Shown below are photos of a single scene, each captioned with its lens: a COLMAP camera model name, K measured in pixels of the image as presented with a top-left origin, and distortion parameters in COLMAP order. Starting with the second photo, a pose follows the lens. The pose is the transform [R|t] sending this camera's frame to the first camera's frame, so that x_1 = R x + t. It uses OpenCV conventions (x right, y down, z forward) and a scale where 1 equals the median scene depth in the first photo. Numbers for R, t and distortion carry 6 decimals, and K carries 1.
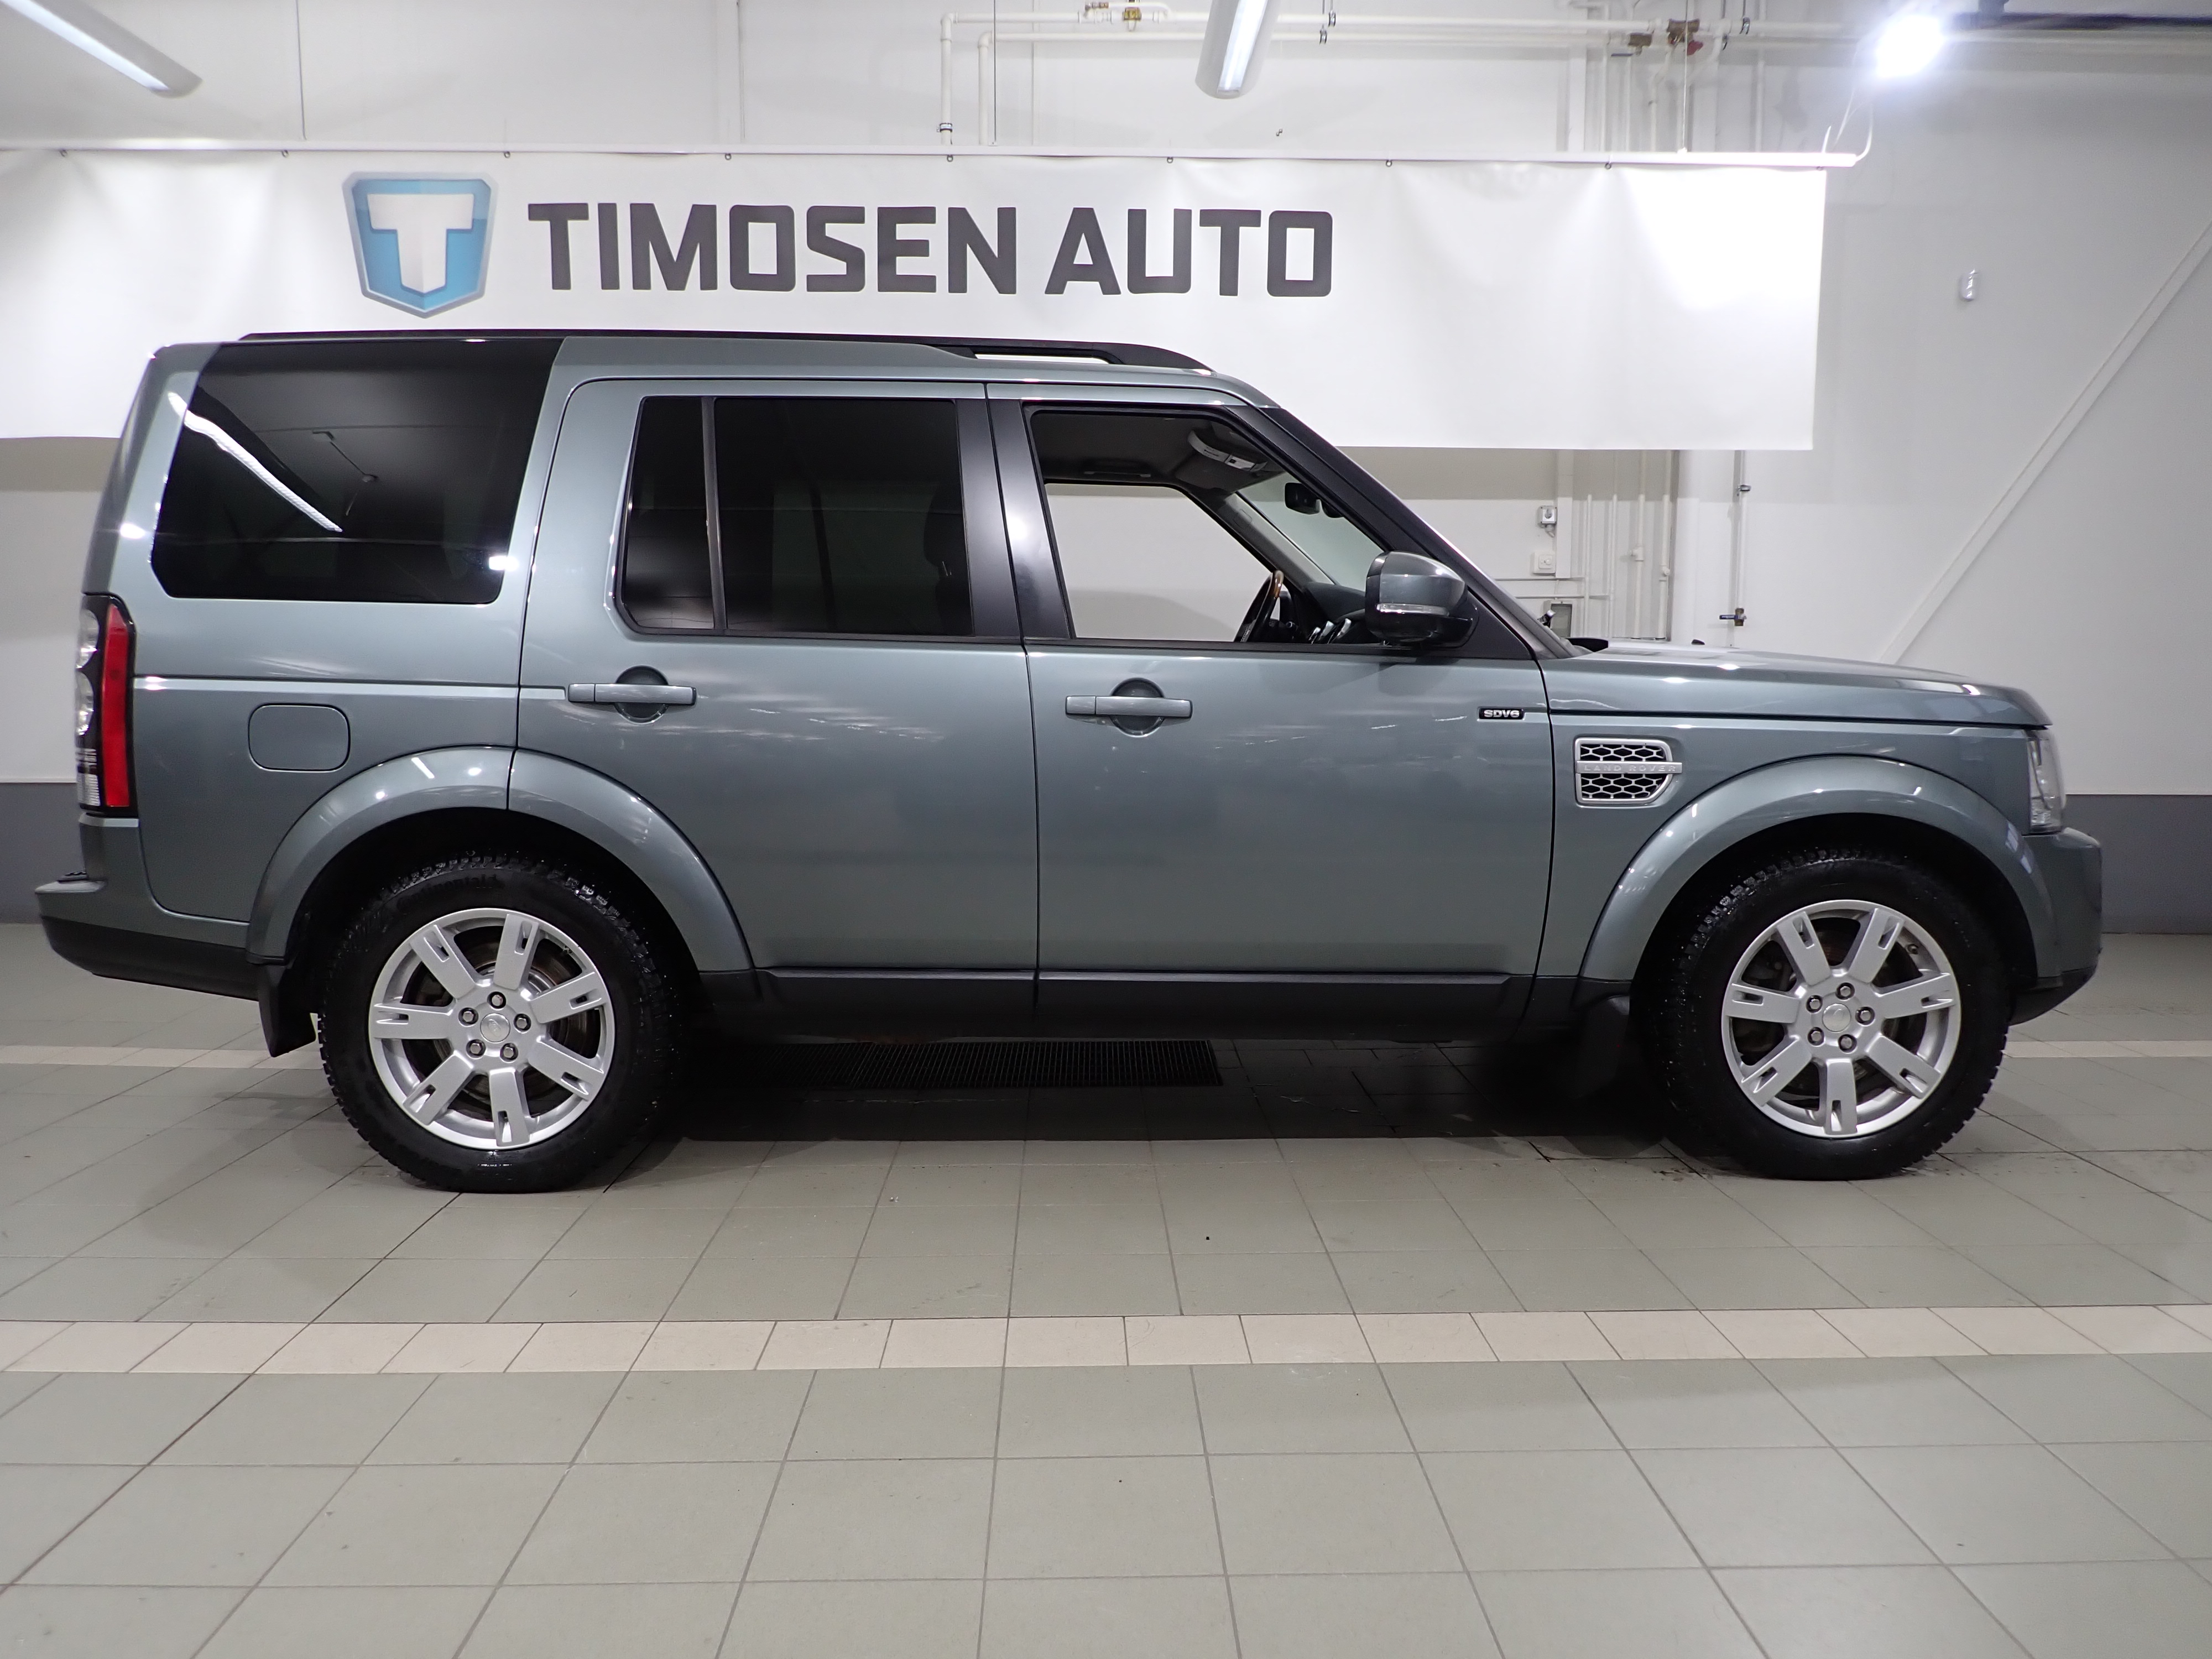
lens RADIAL K [[1626.9, 0, 1094.4], [0, 1626.9, 836.7], [0, 0, 1]] dist [-0.001866, -0.013119]
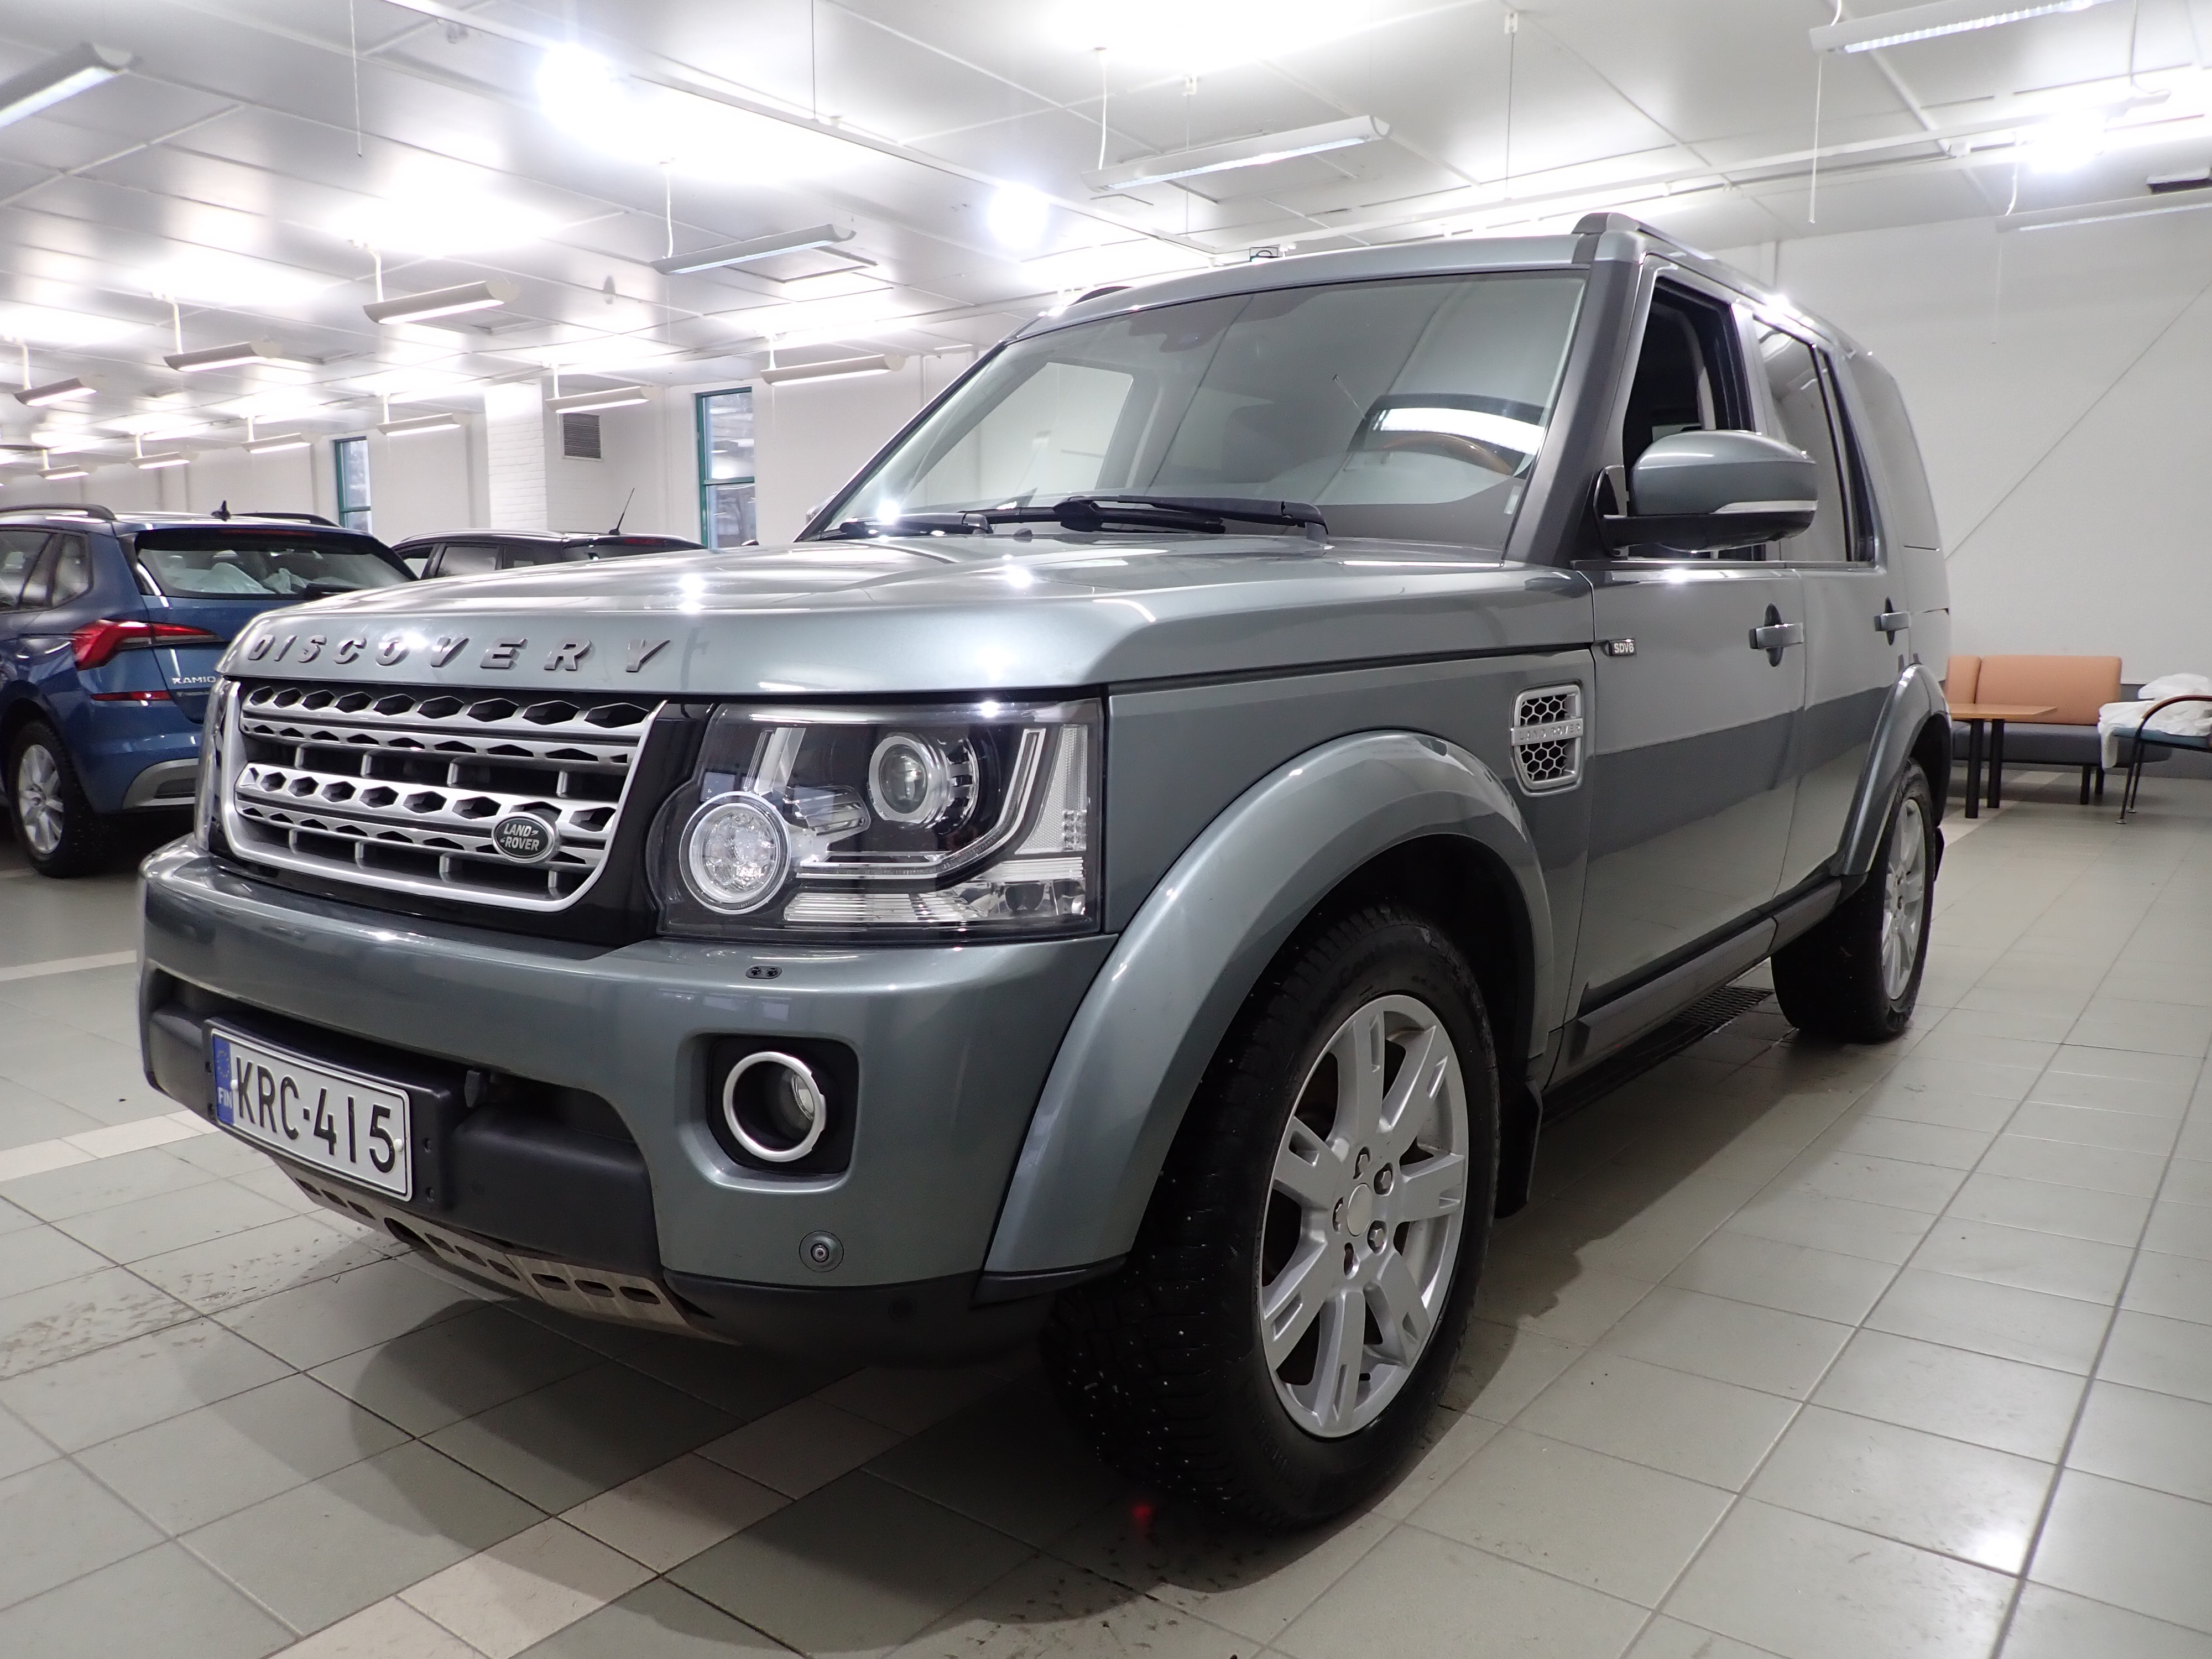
lens RADIAL K [[1626.9, 0, 1107.3], [0, 1626.9, 825.3], [0, 0, 1]] dist [-0.001866, -0.013119]
pose [[-0.619934, 0.097385, -0.778587, 0.565225], [-0.083432, 0.978462, 0.188815, -0.101963], [0.780206, 0.182012, -0.598457, 1.072453]]
